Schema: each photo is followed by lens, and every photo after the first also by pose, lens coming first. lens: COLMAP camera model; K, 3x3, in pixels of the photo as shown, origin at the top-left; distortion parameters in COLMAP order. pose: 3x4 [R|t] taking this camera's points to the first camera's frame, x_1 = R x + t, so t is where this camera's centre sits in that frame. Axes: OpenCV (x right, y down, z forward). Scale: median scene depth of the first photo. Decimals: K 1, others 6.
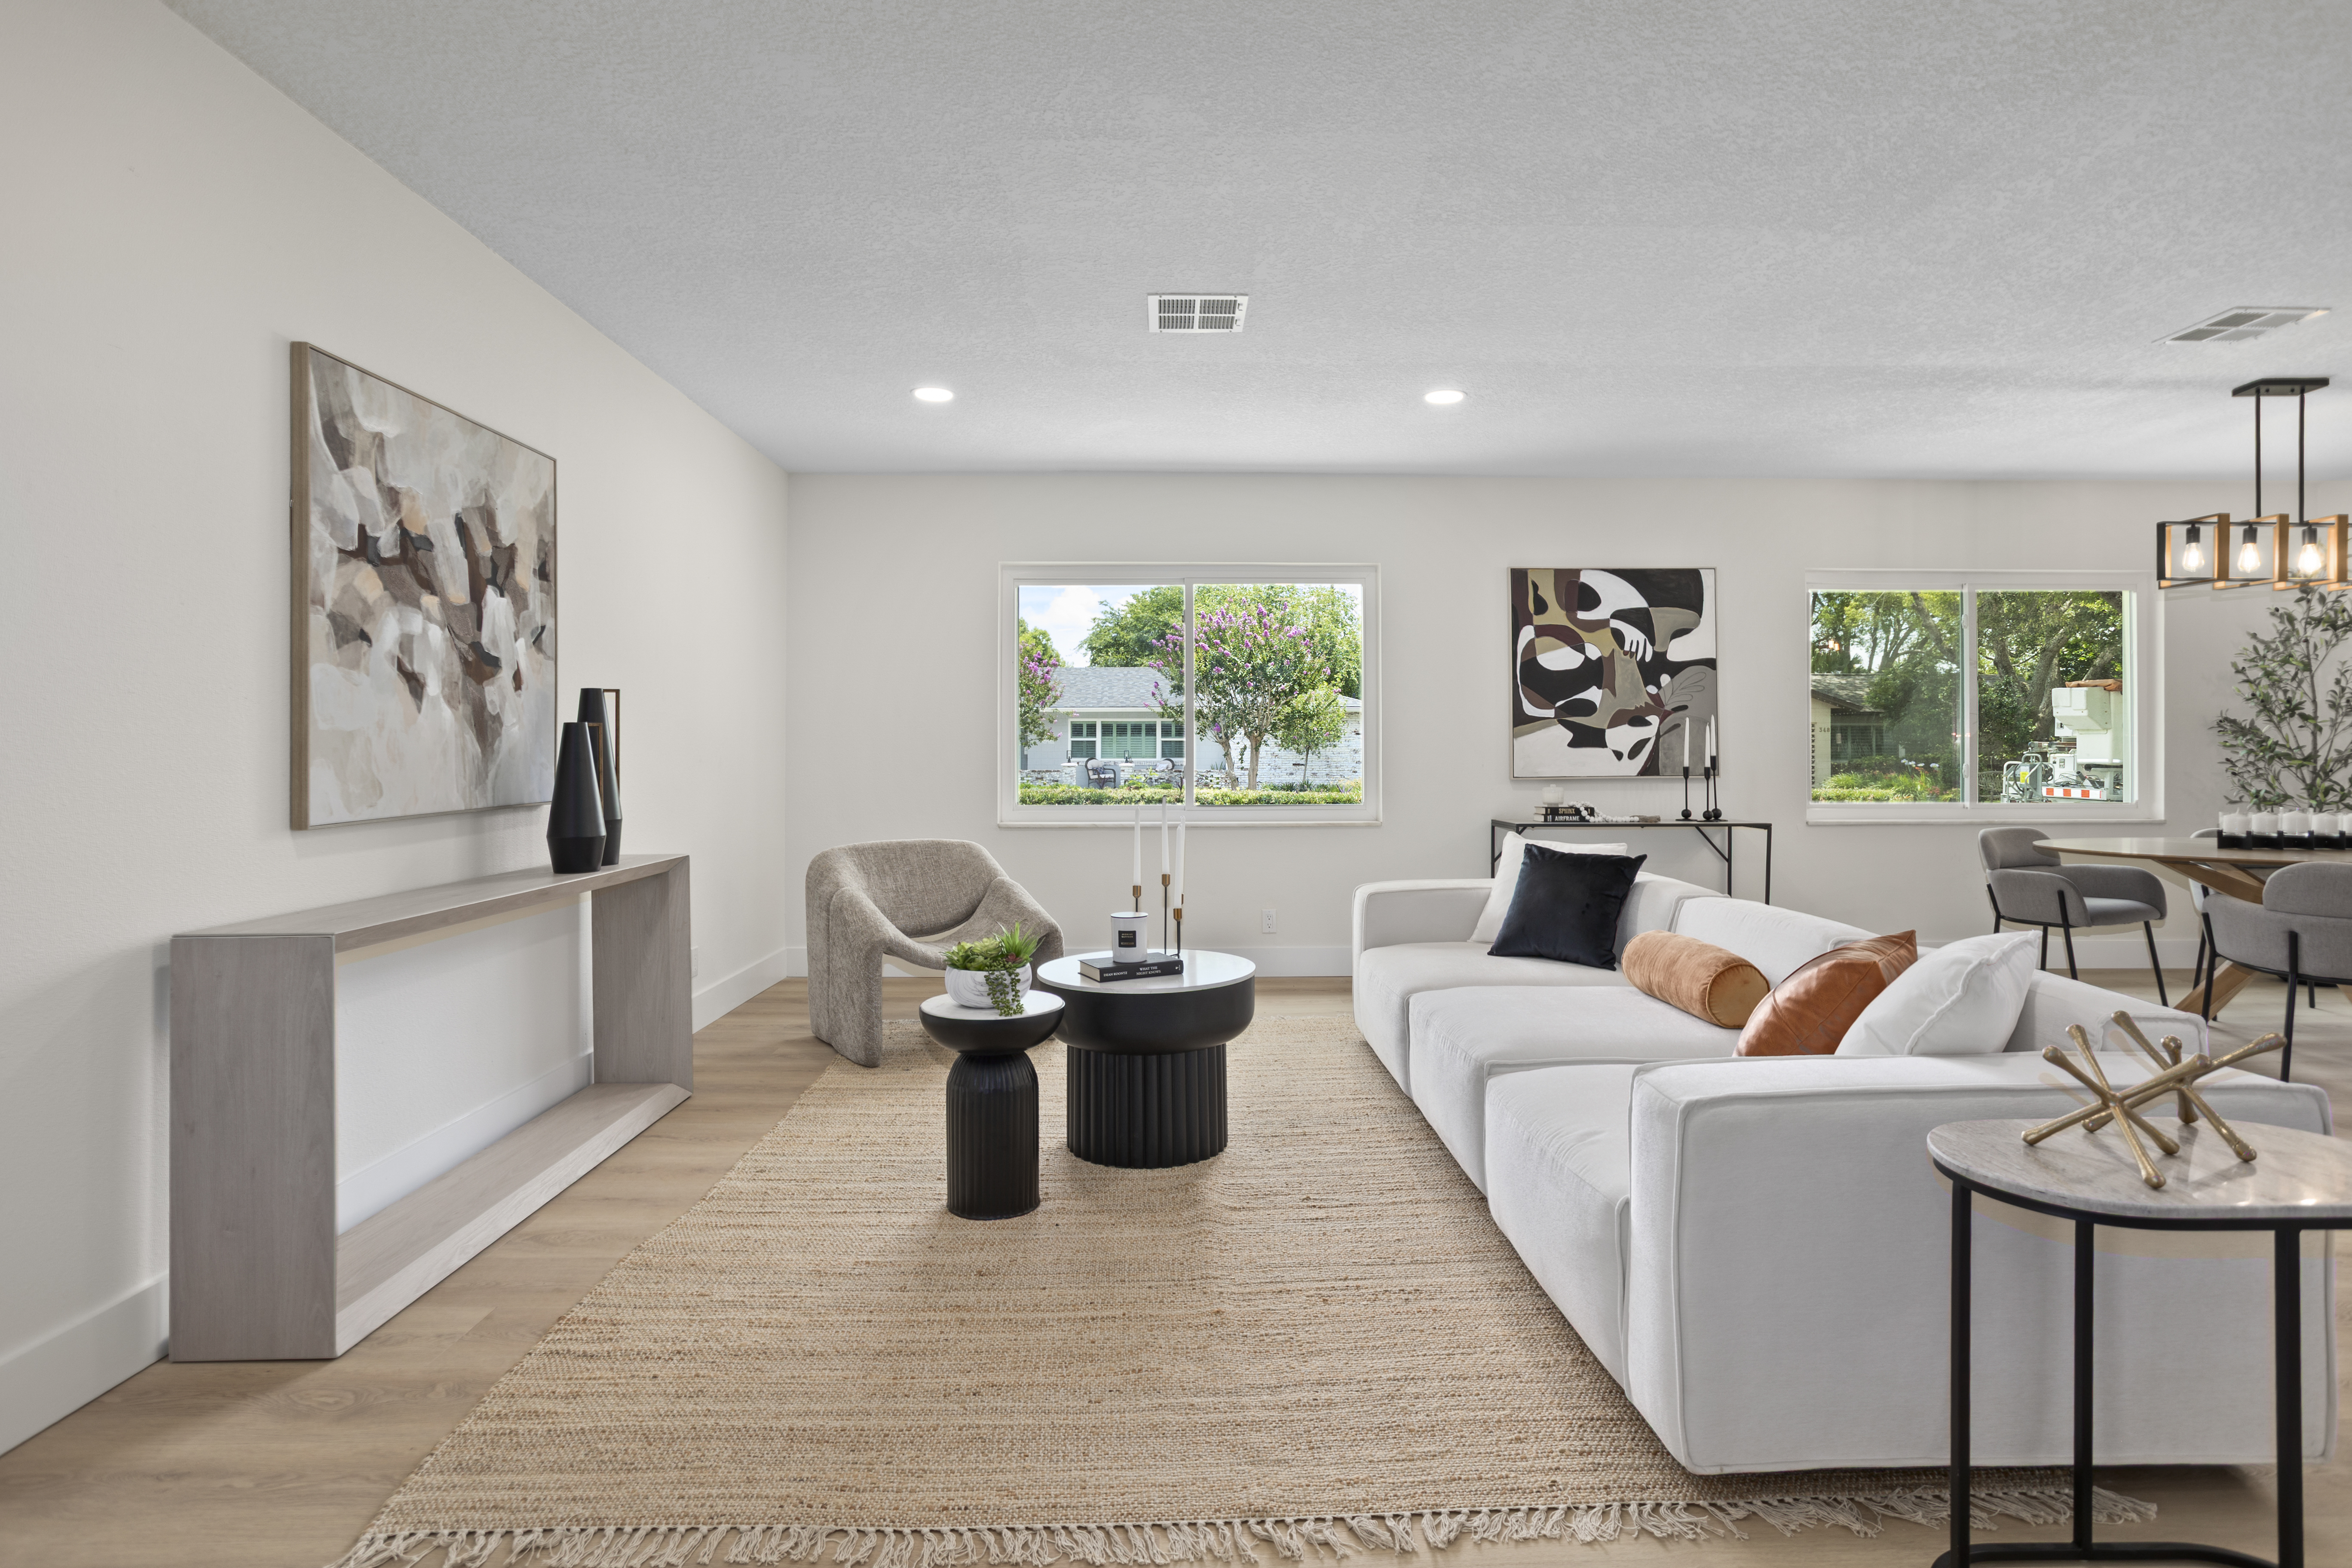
lens RADIAL K [[1176.9, 0, 1177.5], [0, 1176.9, 746.8], [0, 0, 1]] dist [-0.051232, 0.026373]
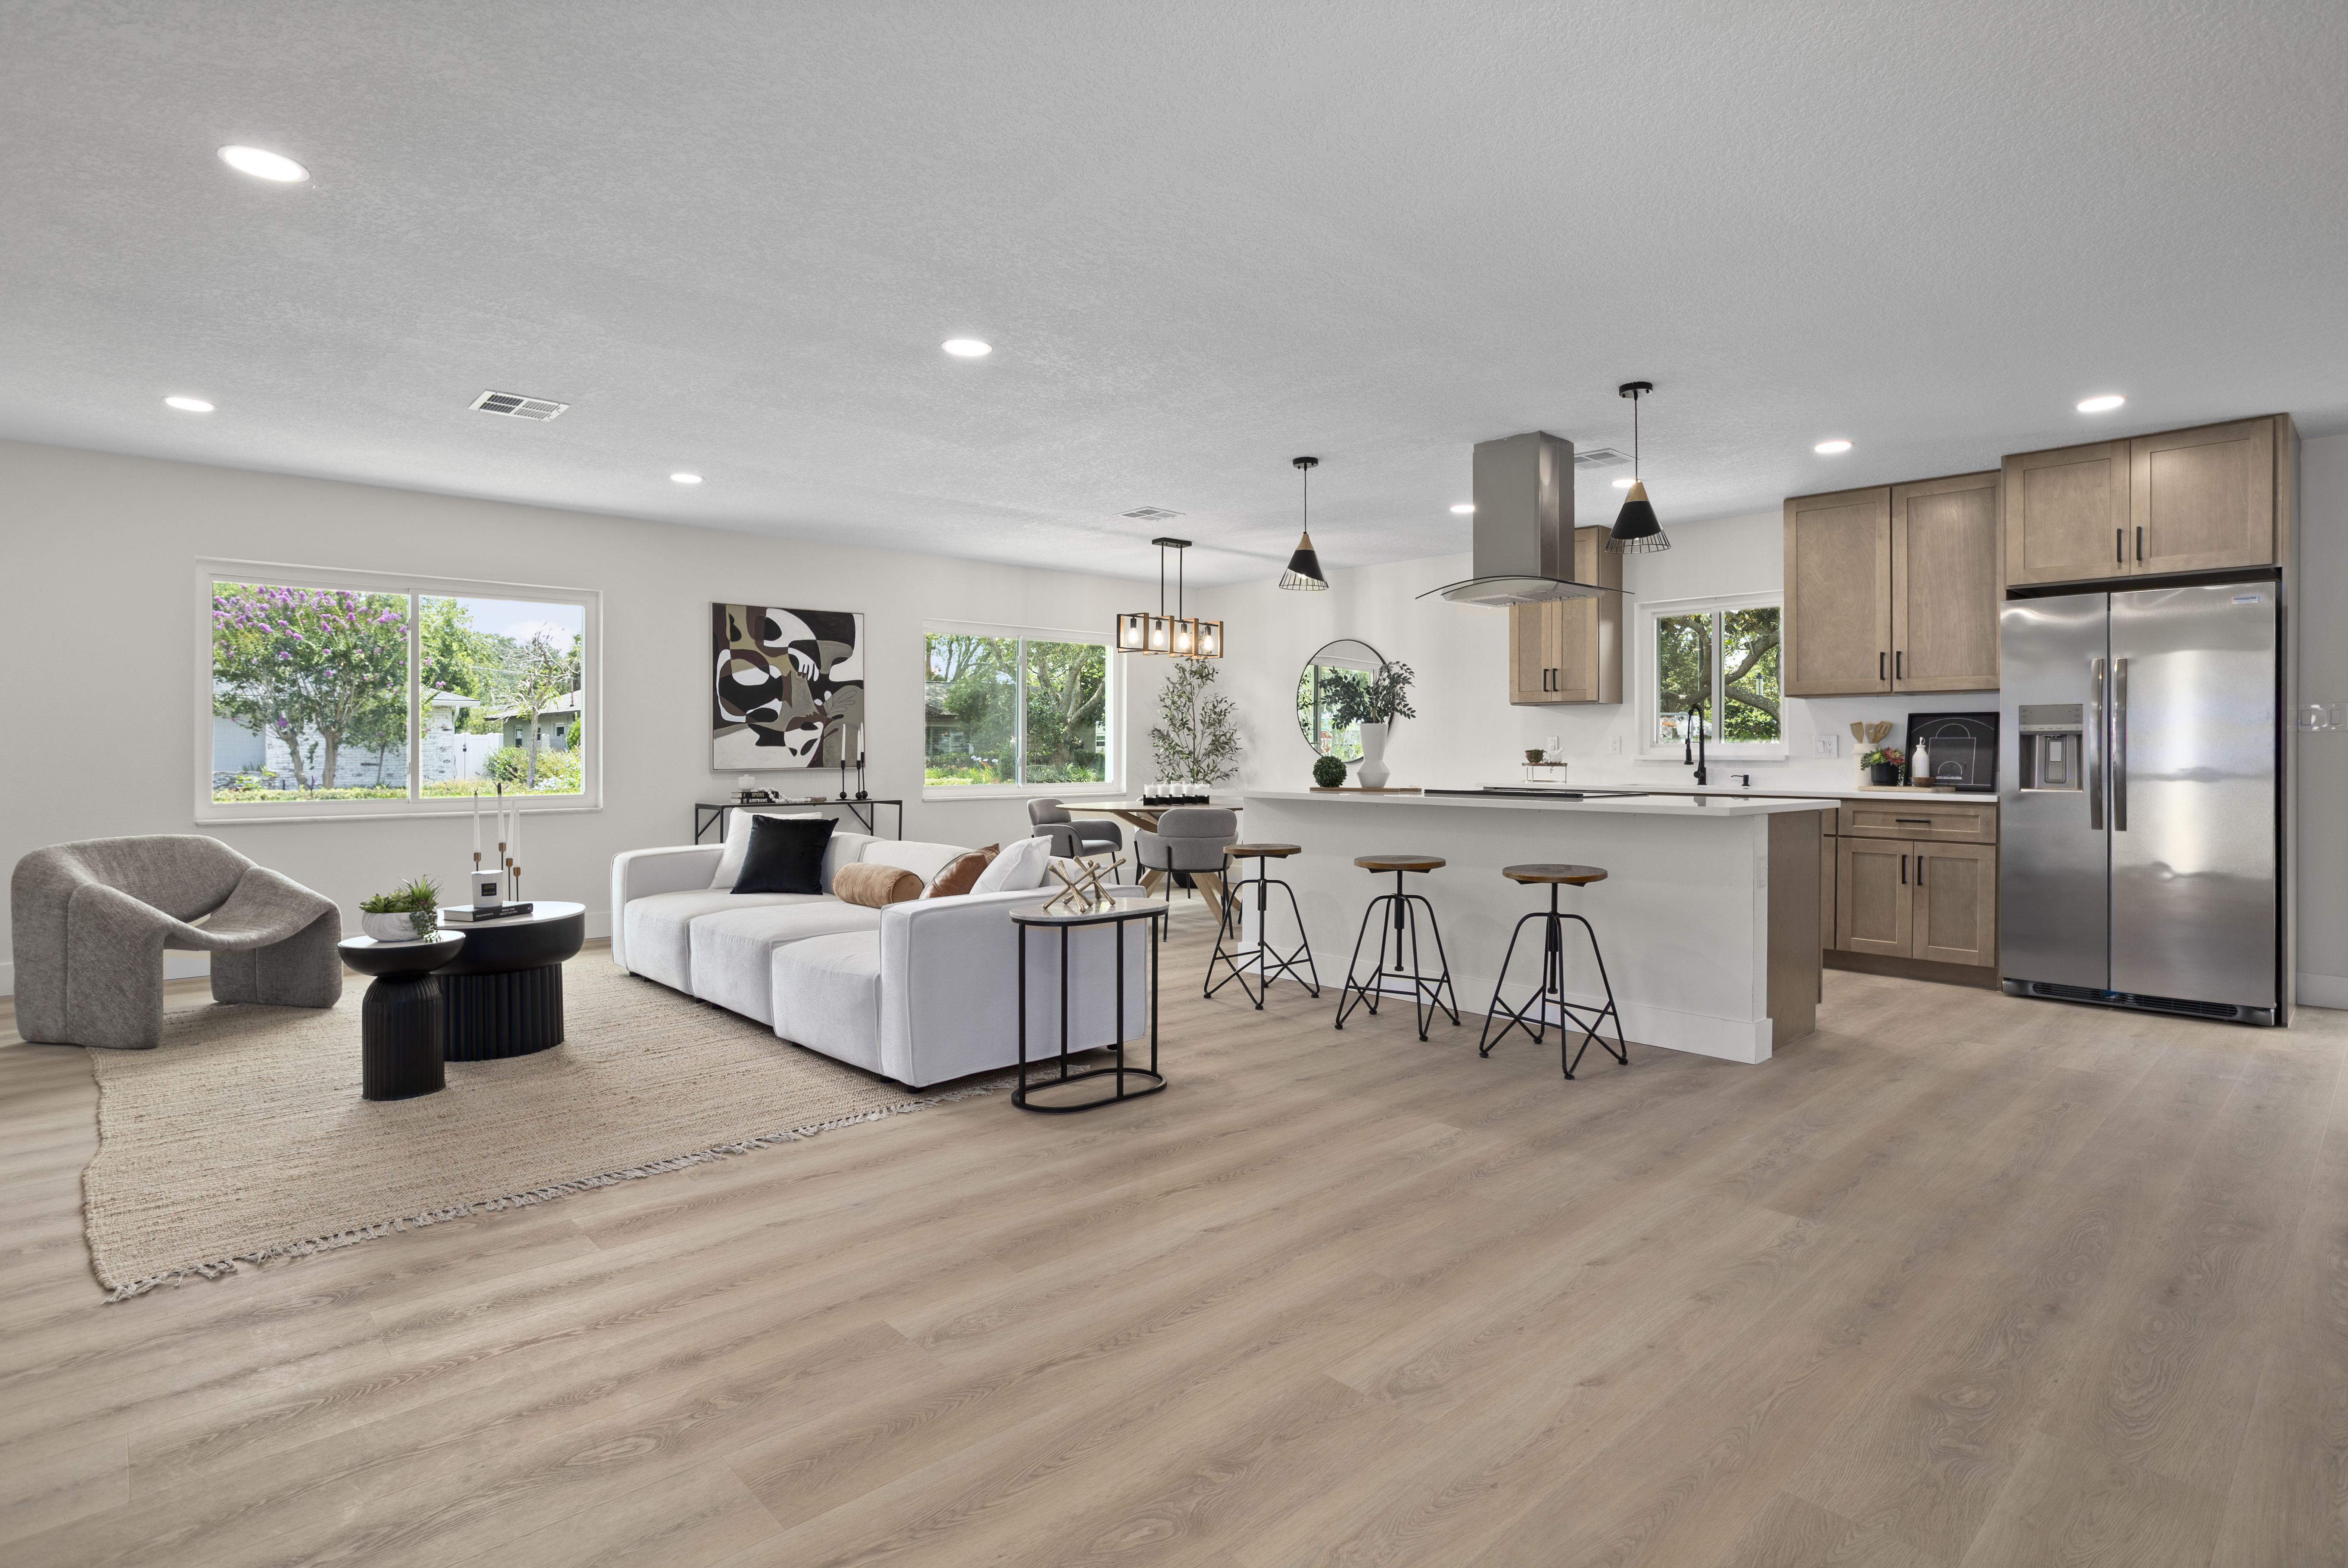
lens RADIAL K [[1199.9, 0, 1177.9], [0, 1199.9, 748.5], [0, 0, 1]] dist [-0.055004, 0.030632]
pose [[0.744021, 0.000691, 0.668155, -0.247799], [-0.002899, 0.999993, 0.002194, -0.000629], [-0.668150, -0.003569, 0.744018, -0.356996]]
